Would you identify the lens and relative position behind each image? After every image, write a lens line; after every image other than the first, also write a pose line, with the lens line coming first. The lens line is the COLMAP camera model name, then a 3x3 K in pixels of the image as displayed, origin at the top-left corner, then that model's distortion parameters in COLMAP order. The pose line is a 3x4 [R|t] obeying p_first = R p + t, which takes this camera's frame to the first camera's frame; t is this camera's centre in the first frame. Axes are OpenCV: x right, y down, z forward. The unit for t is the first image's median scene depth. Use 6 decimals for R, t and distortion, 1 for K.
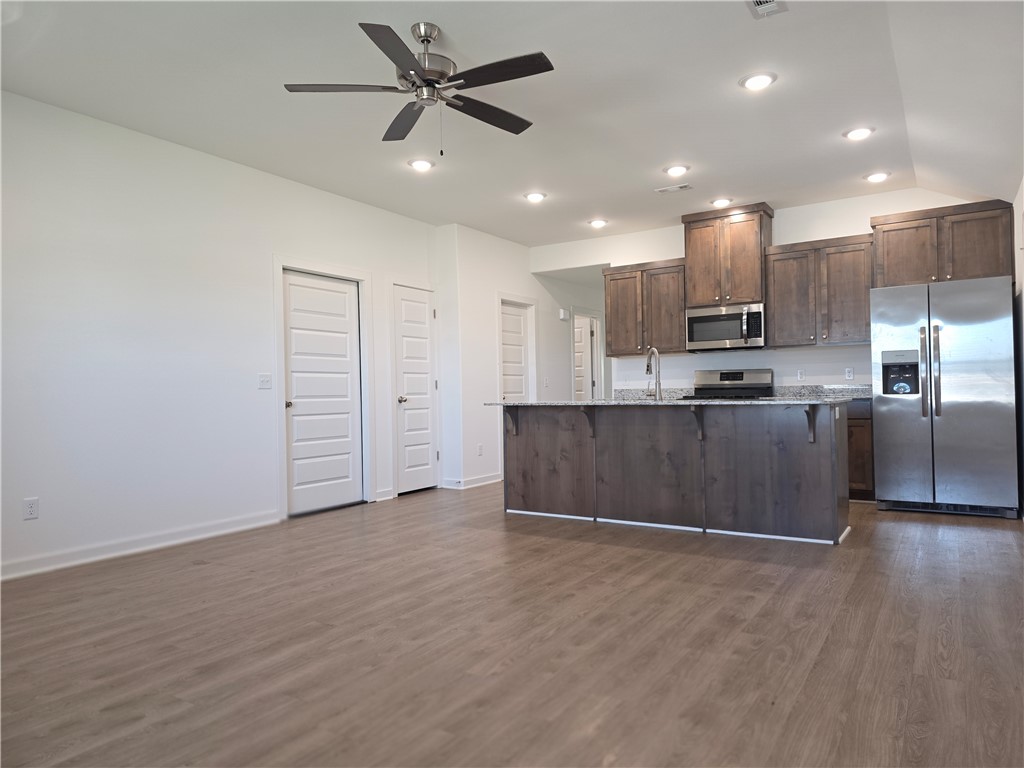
lens RADIAL K [[667.6, 0, 521.4], [0, 667.6, 385.8], [0, 0, 1]] dist [0.048132, -0.023217]
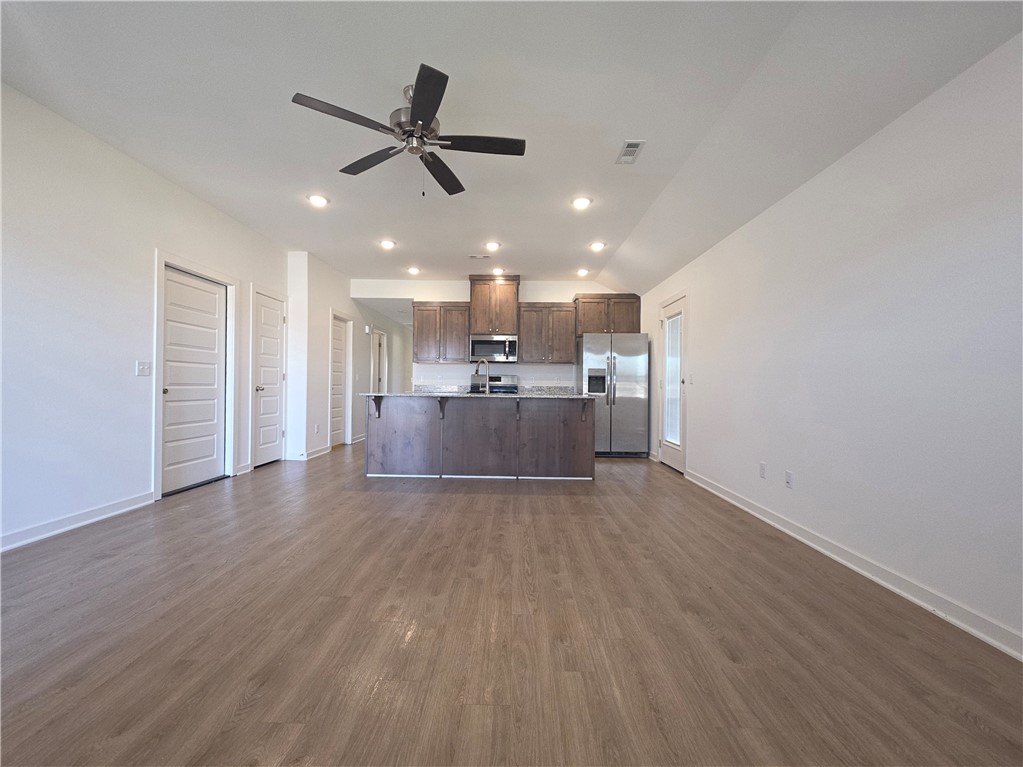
lens RADIAL K [[419.9, 0, 505.6], [0, 419.9, 378.3], [0, 0, 1]] dist [0.004312, 0.001700]
pose [[0.863121, 0.037320, 0.503616, -0.229593], [-0.031744, 0.999303, -0.019647, 0.003814], [-0.503998, 0.000971, 0.863704, 0.156149]]
